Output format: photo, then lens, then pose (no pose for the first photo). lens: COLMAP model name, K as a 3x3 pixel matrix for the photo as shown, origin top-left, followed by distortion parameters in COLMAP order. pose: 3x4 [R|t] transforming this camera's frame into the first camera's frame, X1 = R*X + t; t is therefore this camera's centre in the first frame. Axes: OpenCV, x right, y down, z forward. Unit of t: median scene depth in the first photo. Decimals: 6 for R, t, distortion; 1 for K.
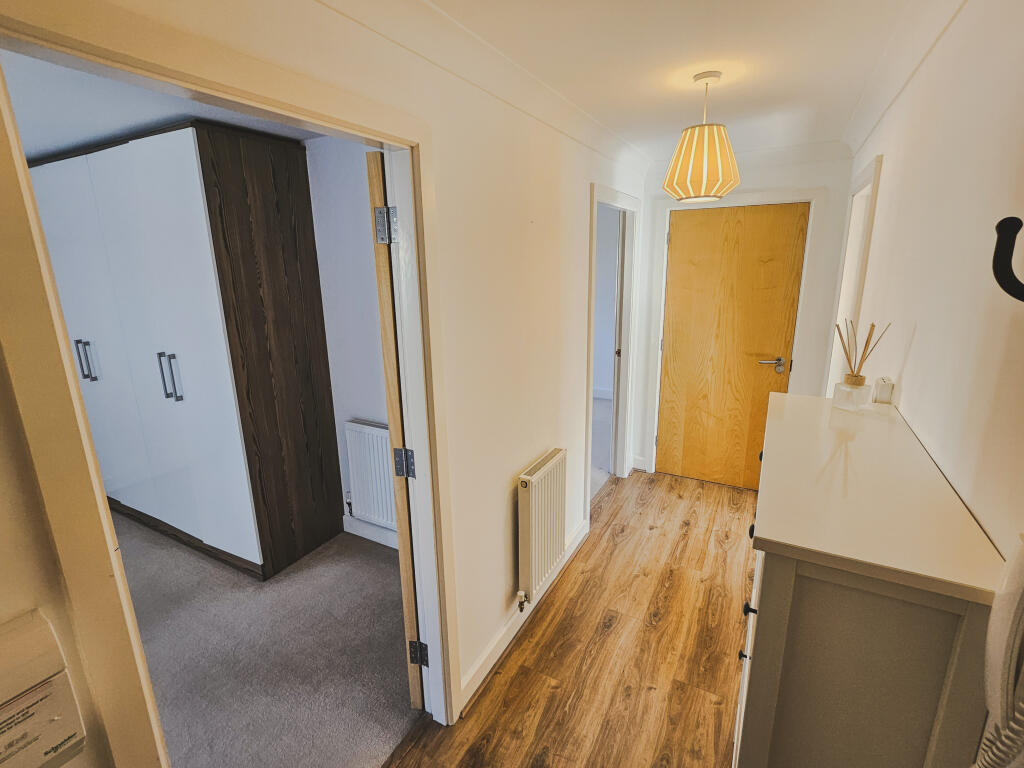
lens RADIAL K [[484.9, 0, 510.8], [0, 484.9, 378.3], [0, 0, 1]] dist [-0.000527, -0.000374]
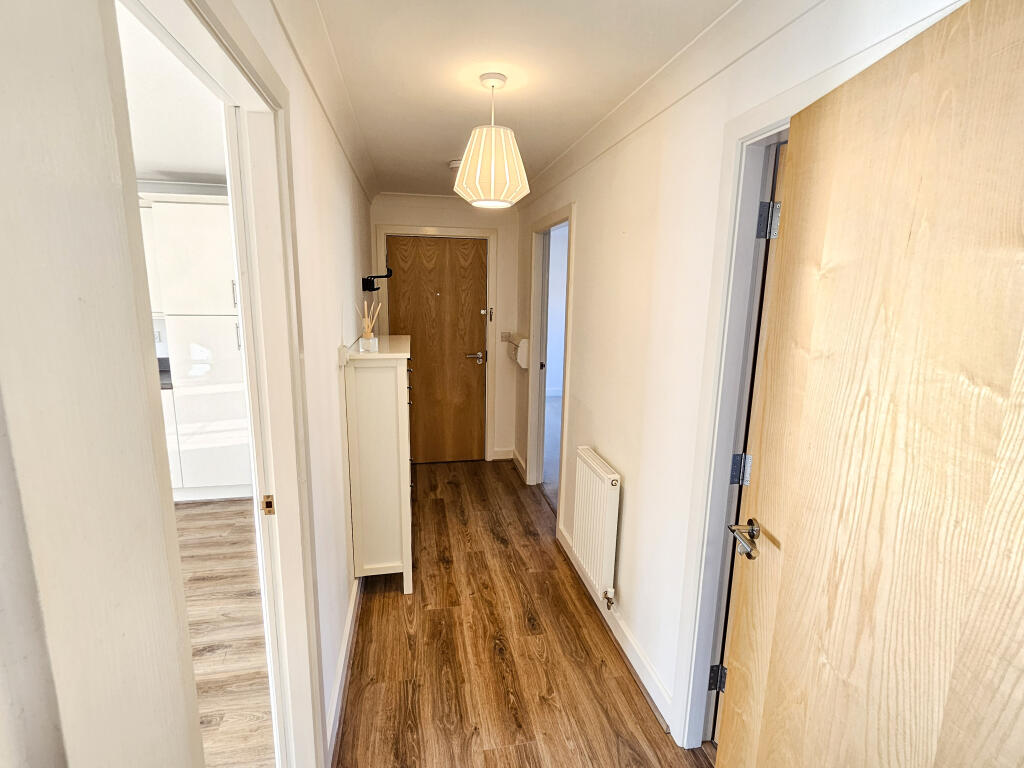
lens RADIAL K [[484.9, 0, 510.8], [0, 484.9, 378.3], [0, 0, 1]] dist [-0.000527, -0.000374]
pose [[-0.764310, 0.124302, -0.632755, 0.858229], [-0.158206, 0.915111, 0.370868, -0.356525], [0.625140, 0.383564, -0.679763, 1.535734]]
